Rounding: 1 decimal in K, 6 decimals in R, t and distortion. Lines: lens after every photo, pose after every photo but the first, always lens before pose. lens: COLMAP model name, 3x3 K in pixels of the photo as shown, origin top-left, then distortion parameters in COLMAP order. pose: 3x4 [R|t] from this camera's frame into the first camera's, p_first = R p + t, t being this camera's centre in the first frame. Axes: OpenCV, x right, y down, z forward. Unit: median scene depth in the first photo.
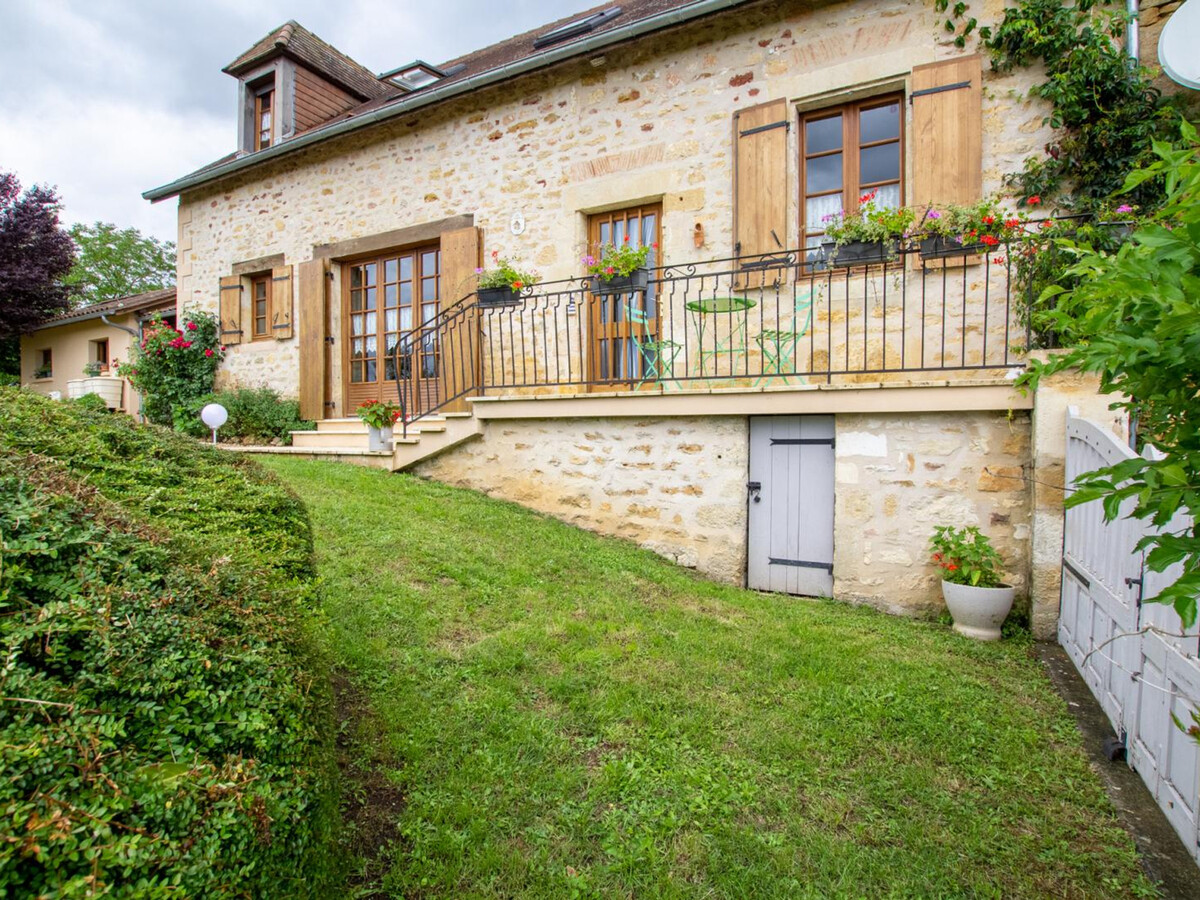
lens RADIAL K [[625.9, 0, 608.9], [0, 625.9, 454.7], [0, 0, 1]] dist [-0.031533, 0.002912]
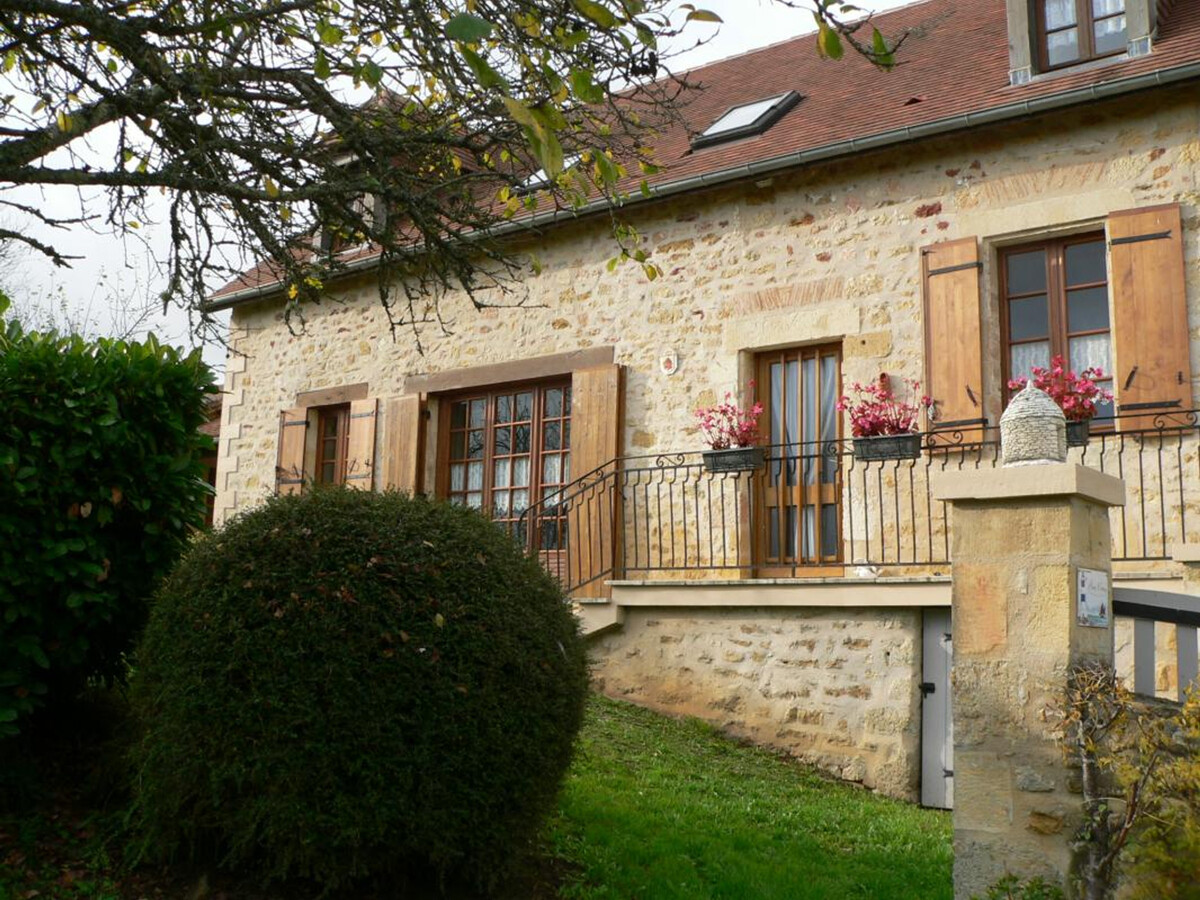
lens RADIAL K [[1270.7, 0, 599.4], [0, 1270.7, 443.5], [0, 0, 1]] dist [-0.157823, 0.000000]
pose [[0.980996, -0.006115, -0.193929, 0.086998], [-0.028750, 0.983888, -0.176457, 0.025584], [0.191884, 0.178679, 0.965015, -0.606506]]
